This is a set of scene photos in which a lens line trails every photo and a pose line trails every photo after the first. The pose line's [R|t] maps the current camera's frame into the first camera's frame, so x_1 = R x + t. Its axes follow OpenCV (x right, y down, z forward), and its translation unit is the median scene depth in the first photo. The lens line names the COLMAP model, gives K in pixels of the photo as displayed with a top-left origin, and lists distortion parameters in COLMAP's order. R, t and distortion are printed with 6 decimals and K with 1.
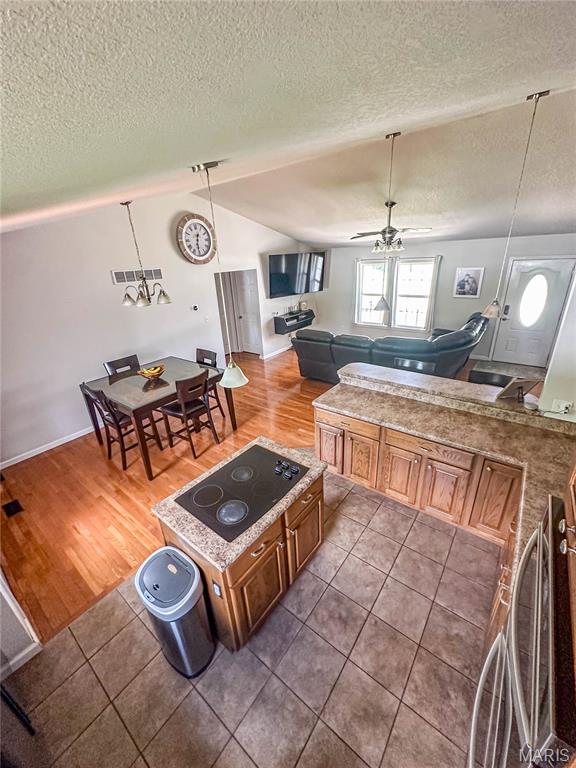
lens RADIAL K [[306.6, 0, 286.2], [0, 306.6, 382.4], [0, 0, 1]] dist [-0.007340, 0.000570]
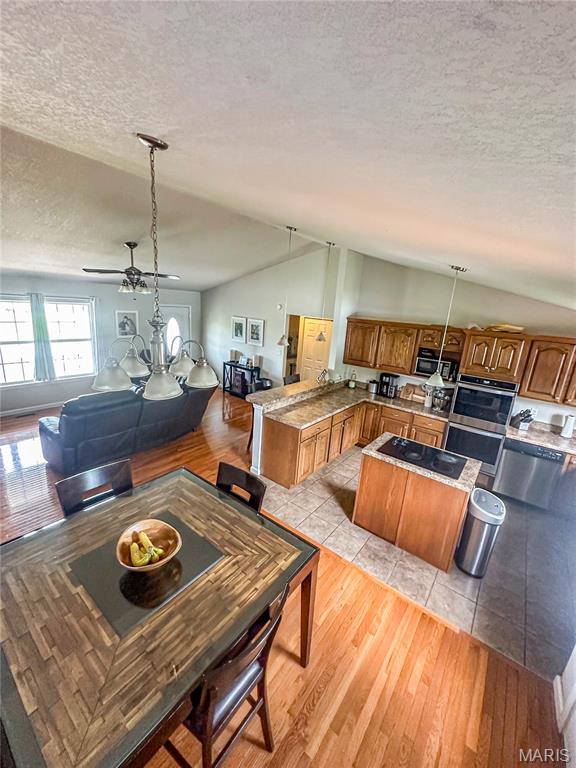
lens RADIAL K [[306.6, 0, 285.1], [0, 306.6, 386.3], [0, 0, 1]] dist [-0.007340, 0.000570]
pose [[0.004150, -0.214726, 0.976665, -0.501460], [0.320207, 0.925534, 0.202124, -0.164541], [-0.947338, 0.311897, 0.072598, 0.467652]]
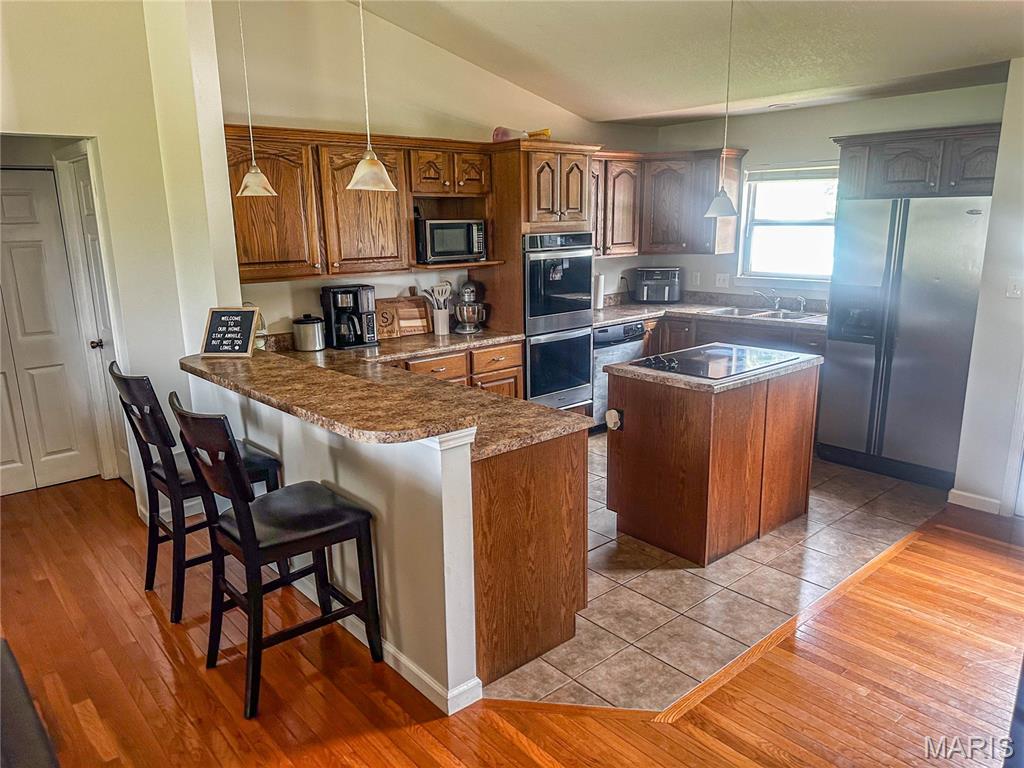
lens RADIAL K [[712.2, 0, 519.9], [0, 712.2, 391.7], [0, 0, 1]] dist [0.029146, -0.016658]
pose [[-0.980441, 0.015417, 0.196210, 0.004407], [0.128473, 0.805370, 0.578683, -0.239666], [-0.149100, 0.592572, -0.791598, 0.847598]]
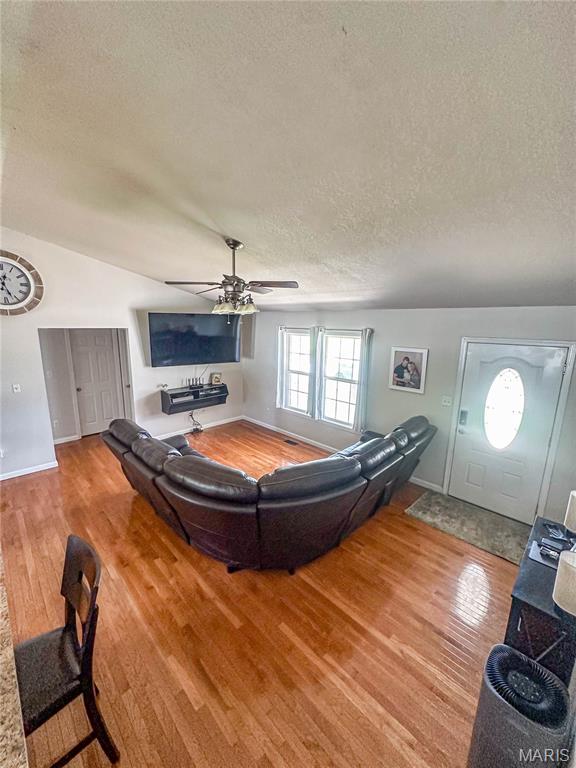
lens RADIAL K [[306.6, 0, 286.5], [0, 306.6, 380.6], [0, 0, 1]] dist [-0.007340, 0.000570]
pose [[0.991429, 0.088049, -0.096514, 0.402038], [-0.105551, 0.975186, -0.194606, -0.145760], [0.076984, 0.203125, 0.976122, 0.335643]]
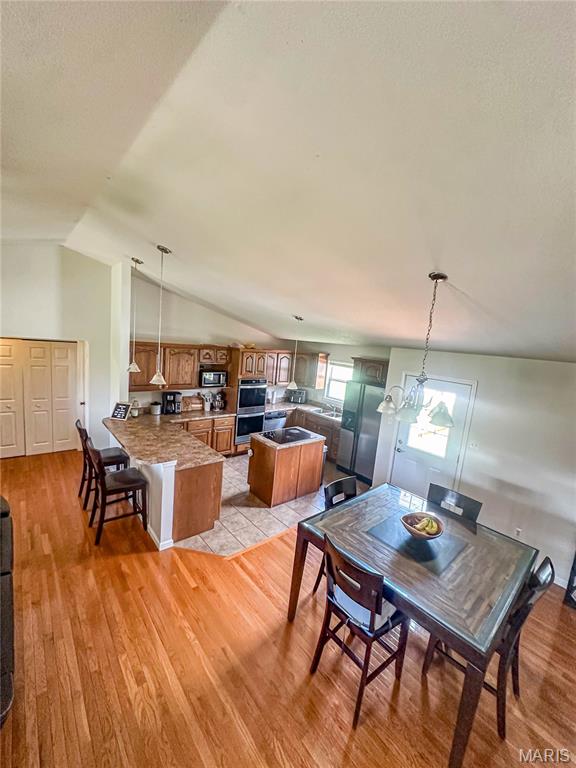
lens RADIAL K [[306.6, 0, 292.1], [0, 306.6, 385.7], [0, 0, 1]] dist [-0.007340, 0.000570]
pose [[-0.981691, -0.071078, 0.176720, -0.174067], [0.028074, 0.863646, 0.503317, -0.378339], [-0.188399, 0.499063, -0.845838, 0.908064]]
